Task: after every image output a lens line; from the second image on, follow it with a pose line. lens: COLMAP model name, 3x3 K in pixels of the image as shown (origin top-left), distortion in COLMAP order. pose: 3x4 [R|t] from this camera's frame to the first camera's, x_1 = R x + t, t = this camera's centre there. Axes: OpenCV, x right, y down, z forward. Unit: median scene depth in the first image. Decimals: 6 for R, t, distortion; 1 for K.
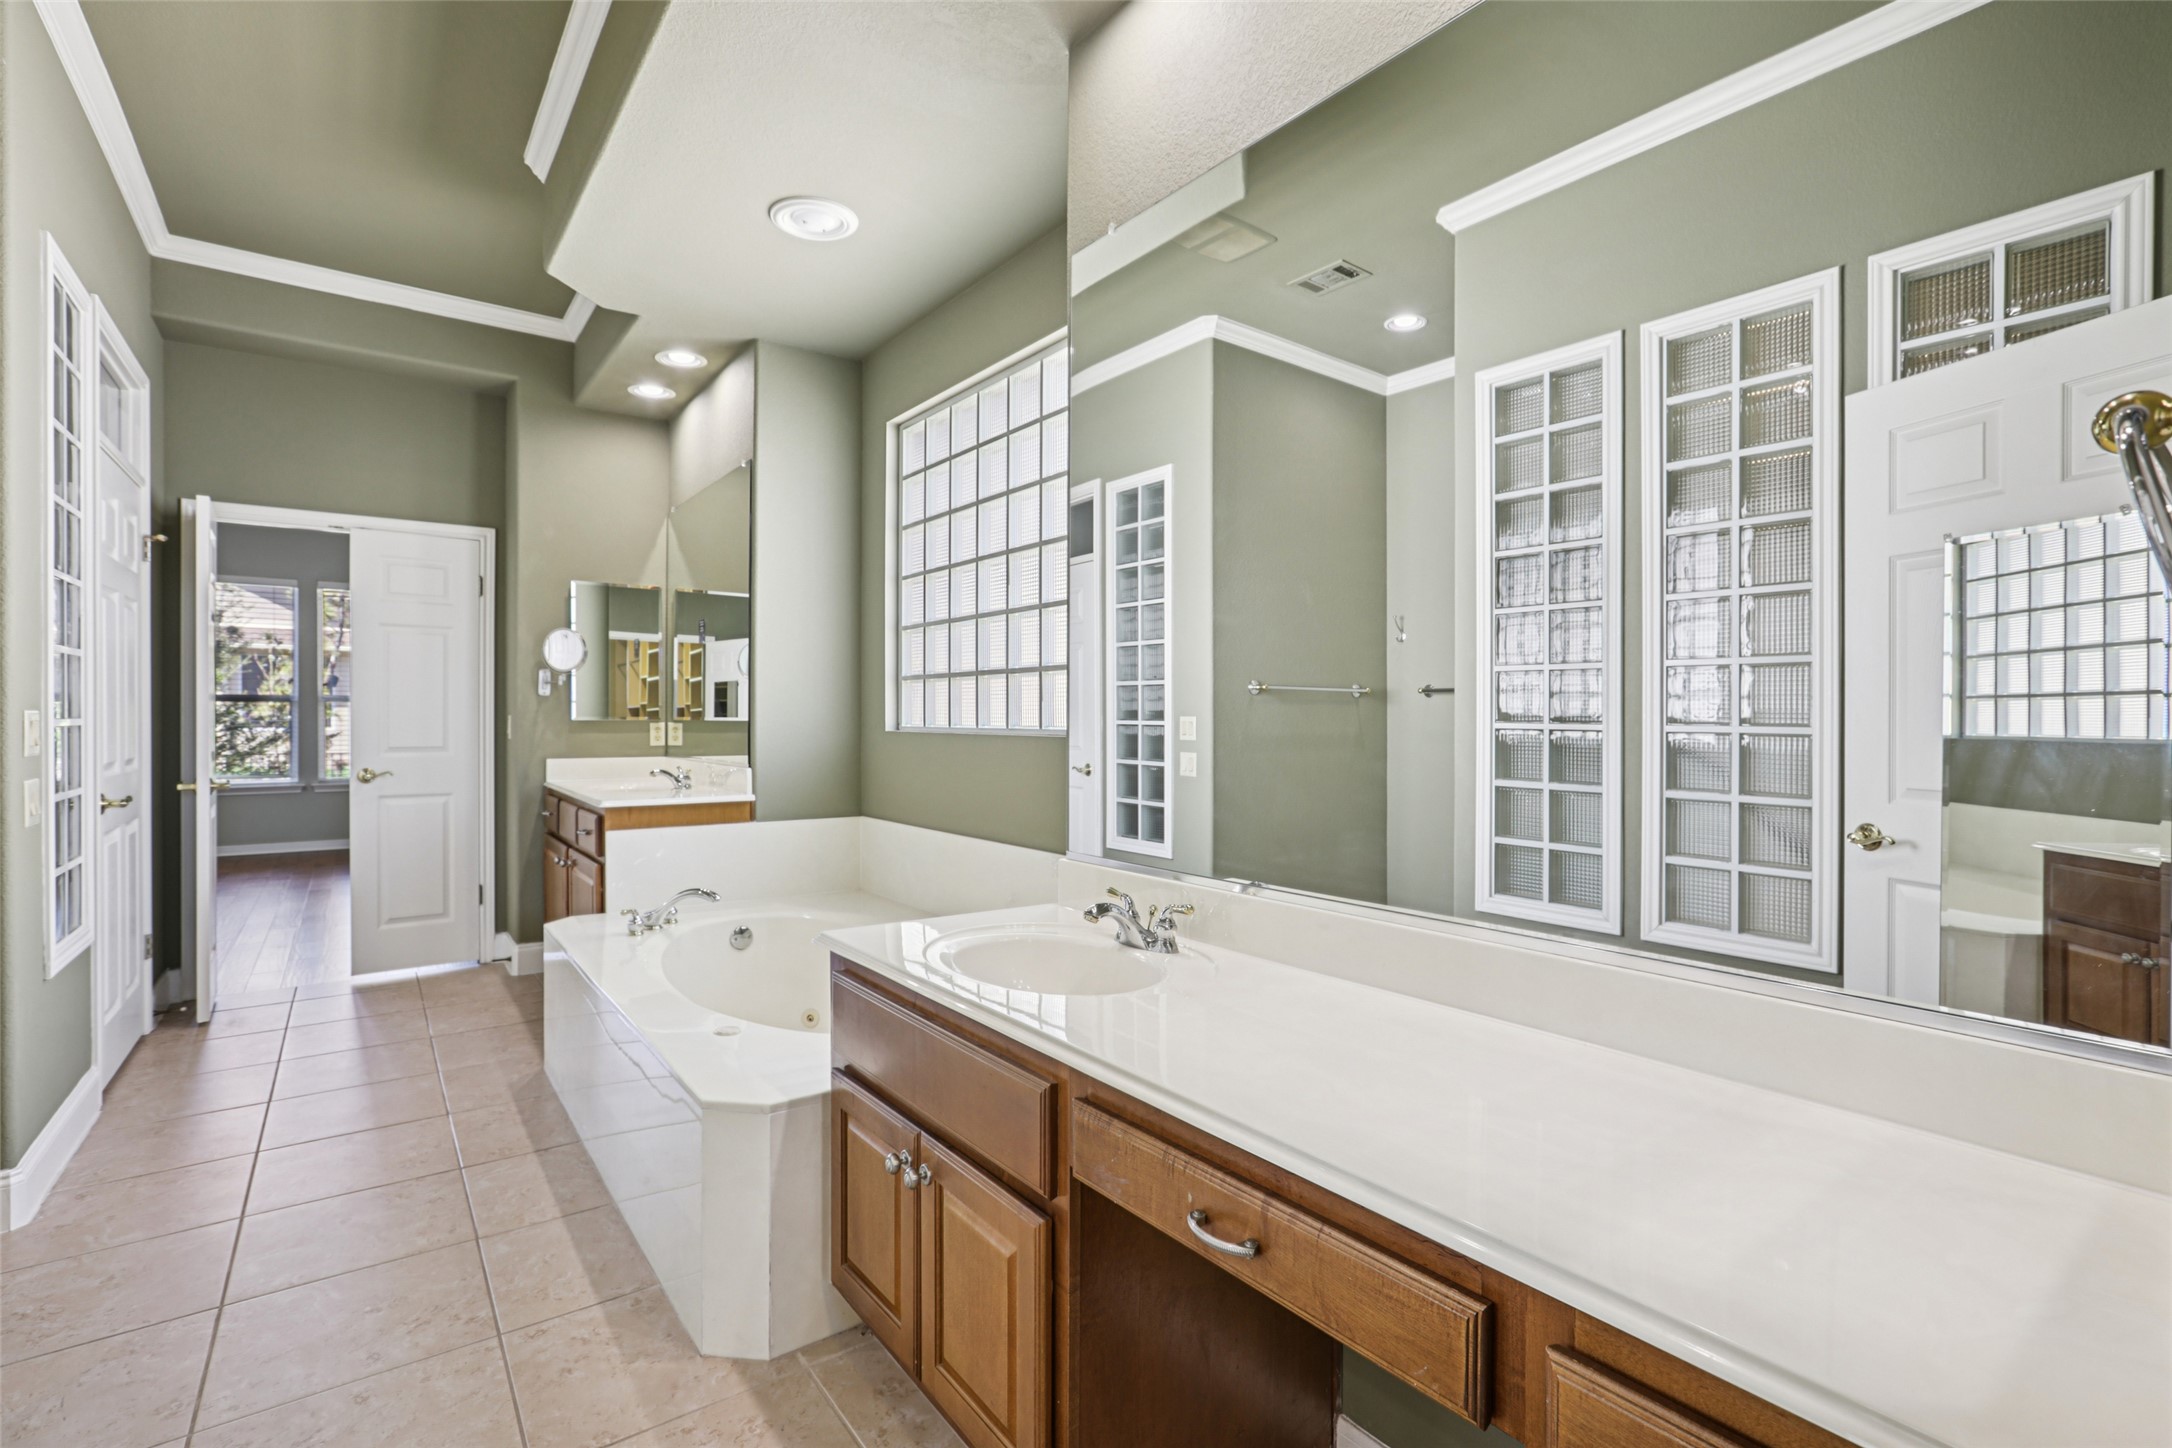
lens RADIAL K [[994.1, 0, 1098.3], [0, 994.1, 719.7], [0, 0, 1]] dist [-0.021539, 0.005063]
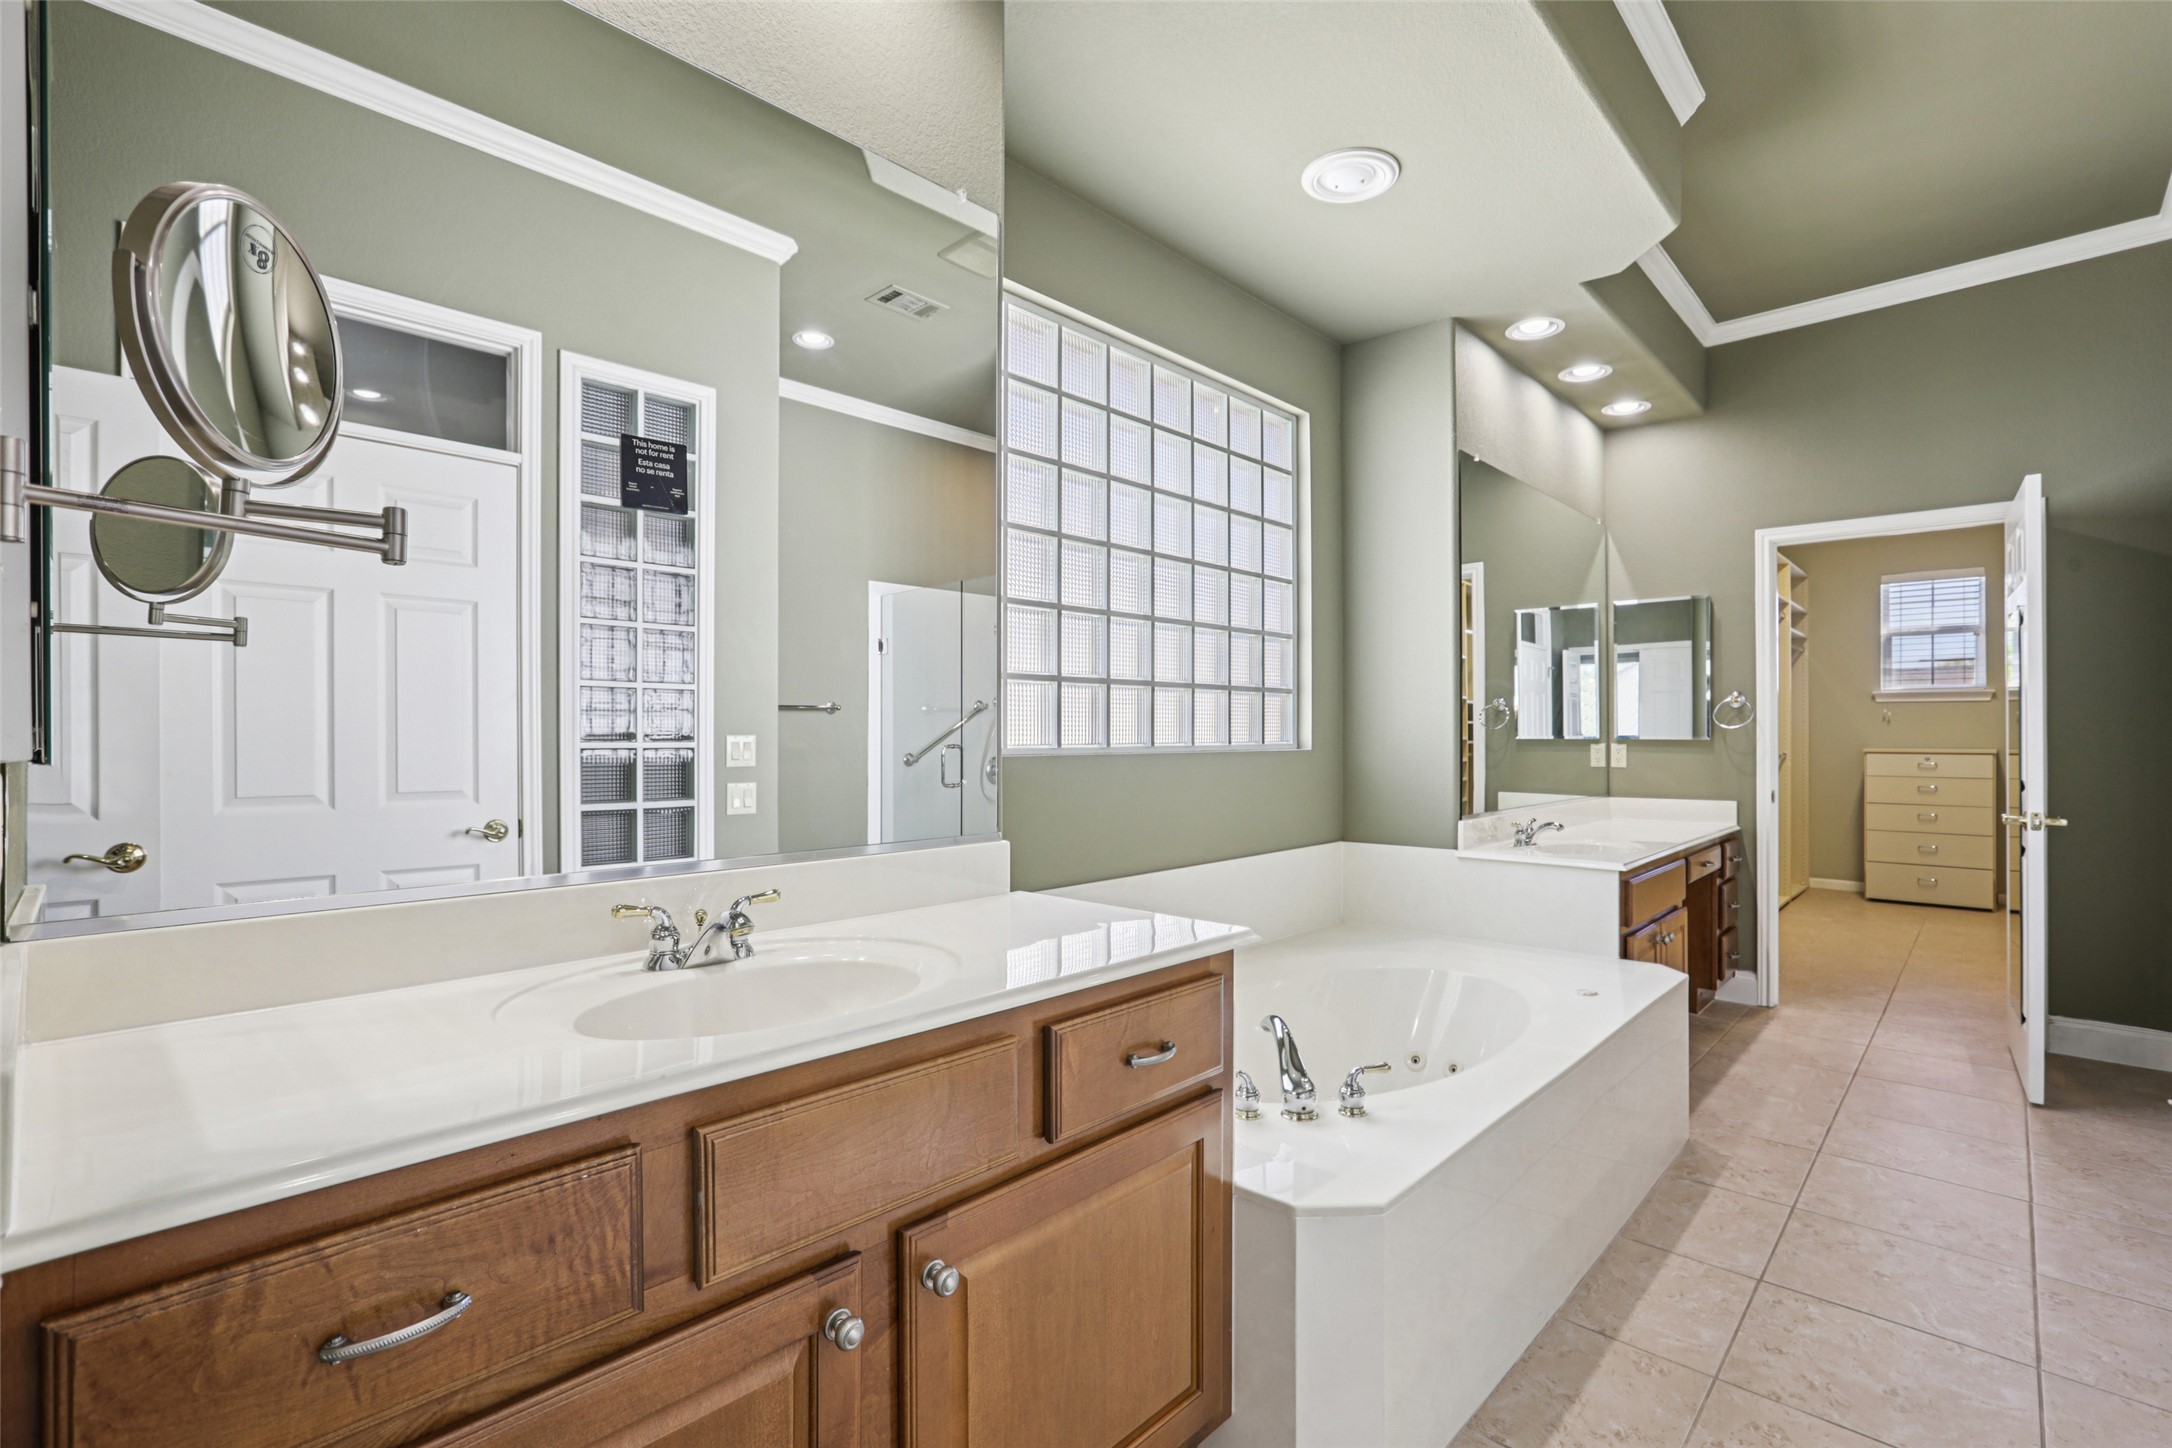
lens RADIAL K [[994.1, 0, 1096.6], [0, 994.1, 732.5], [0, 0, 1]] dist [-0.021539, 0.005063]
pose [[-0.174759, 0.000839, 0.984611, -0.706545], [0.007632, 0.999971, 0.000503, -0.003489], [-0.984582, 0.007602, -0.174760, 0.871068]]
